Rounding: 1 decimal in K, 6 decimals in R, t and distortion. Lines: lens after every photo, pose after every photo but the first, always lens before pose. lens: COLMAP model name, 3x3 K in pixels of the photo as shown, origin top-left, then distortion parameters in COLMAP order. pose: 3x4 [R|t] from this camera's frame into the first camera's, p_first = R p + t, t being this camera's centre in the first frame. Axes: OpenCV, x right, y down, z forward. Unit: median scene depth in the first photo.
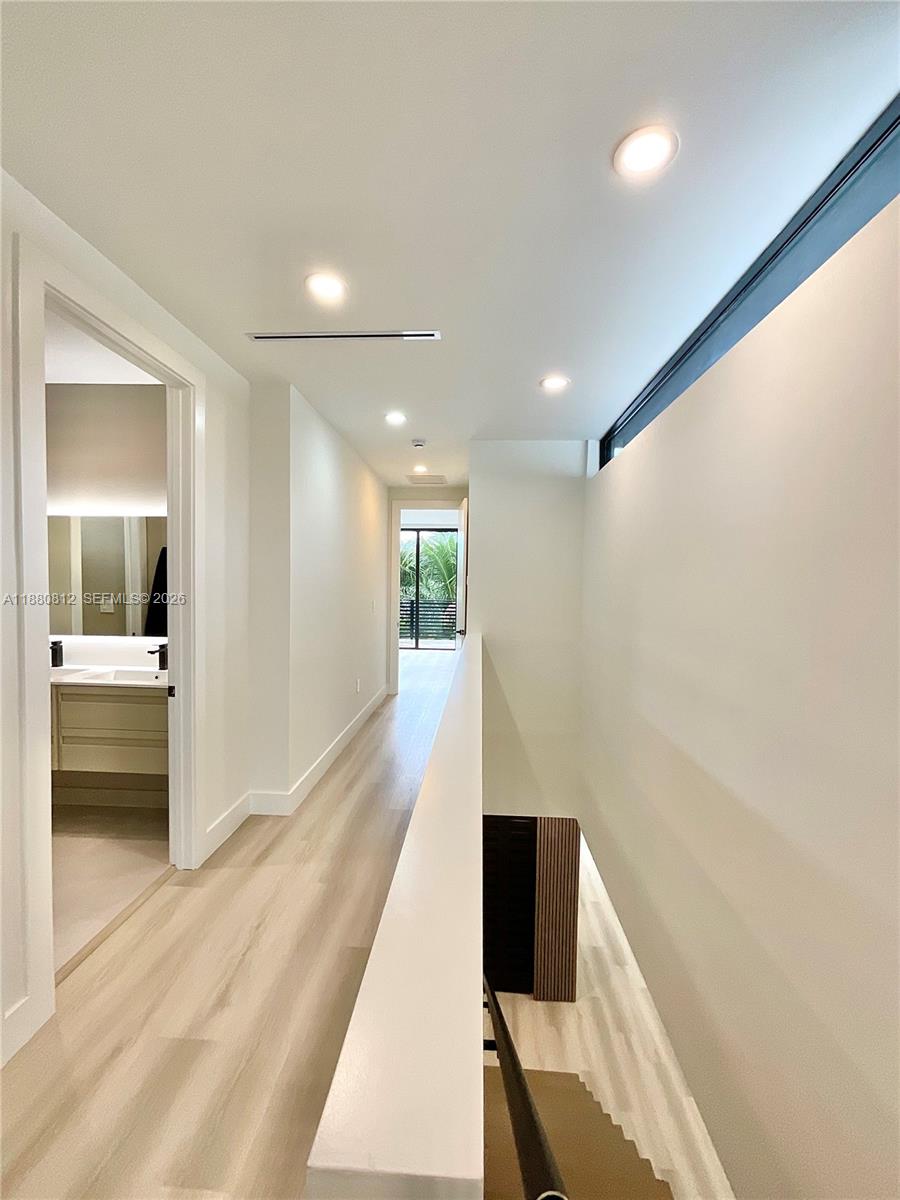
lens RADIAL K [[488.5, 0, 450.0], [0, 488.5, 600.0], [0, 0, 1]] dist [-0.003683, 0.003600]
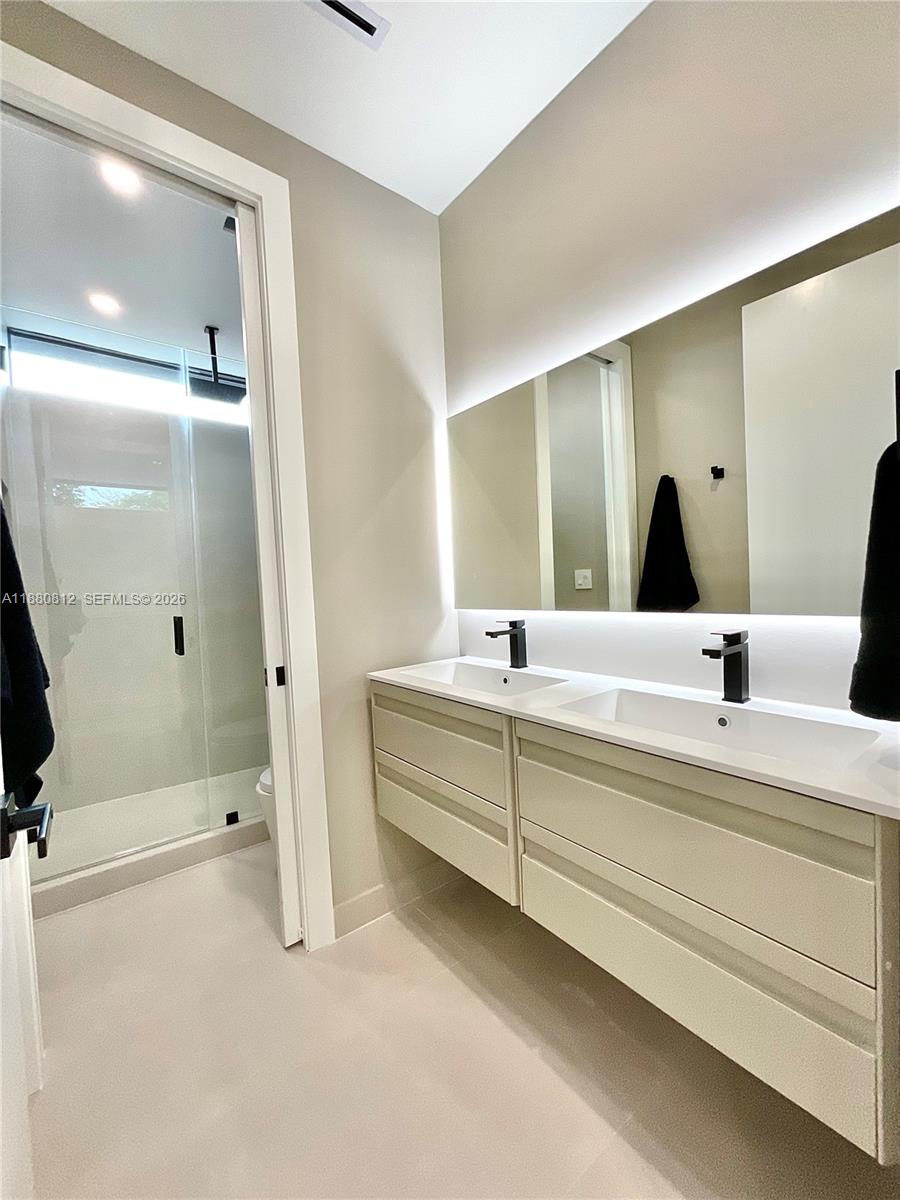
lens RADIAL K [[488.5, 0, 450.0], [0, 488.5, 600.0], [0, 0, 1]] dist [-0.003683, 0.003600]
pose [[0.651665, -0.015803, -0.758343, -0.439738], [0.024187, 0.999707, -0.000049, 0.059378], [0.758122, -0.018310, 0.651856, 0.586470]]
